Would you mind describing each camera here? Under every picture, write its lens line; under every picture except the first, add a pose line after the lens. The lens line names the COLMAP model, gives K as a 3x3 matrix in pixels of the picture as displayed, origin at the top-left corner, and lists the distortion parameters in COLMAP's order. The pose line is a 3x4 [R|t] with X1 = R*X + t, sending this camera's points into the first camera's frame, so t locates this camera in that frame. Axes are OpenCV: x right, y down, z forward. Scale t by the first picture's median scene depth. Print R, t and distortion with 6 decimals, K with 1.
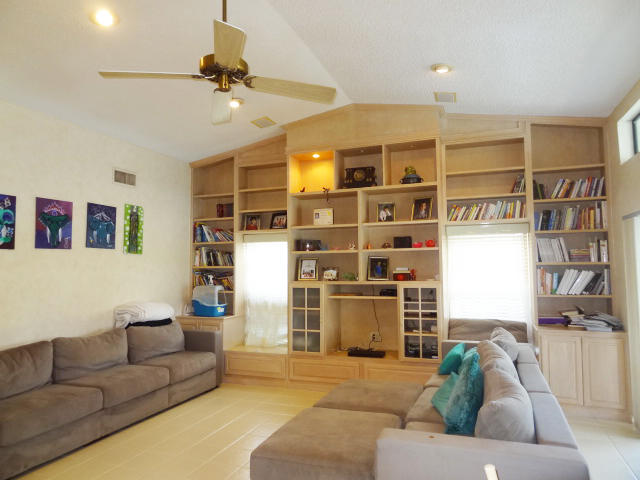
lens RADIAL K [[446.4, 0, 318.7], [0, 446.4, 241.4], [0, 0, 1]] dist [-0.008323, 0.013971]
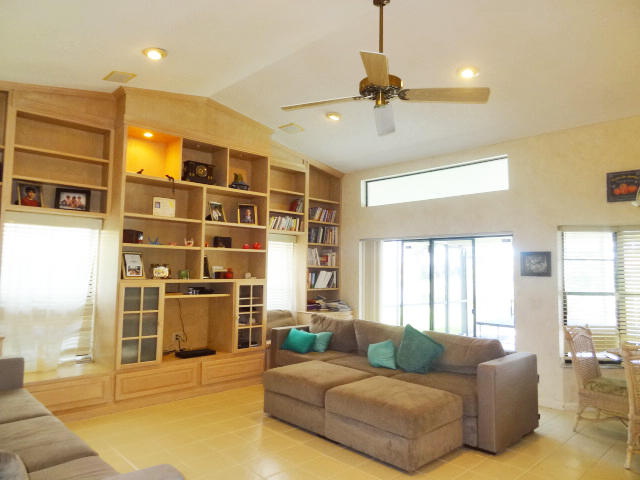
lens RADIAL K [[446.4, 0, 315.6], [0, 446.4, 238.5], [0, 0, 1]] dist [-0.008323, 0.013971]
pose [[0.432328, 0.080173, 0.898145, -0.675869], [-0.075460, 0.995762, -0.052564, 0.032365], [-0.898553, -0.045049, 0.436546, 0.345693]]
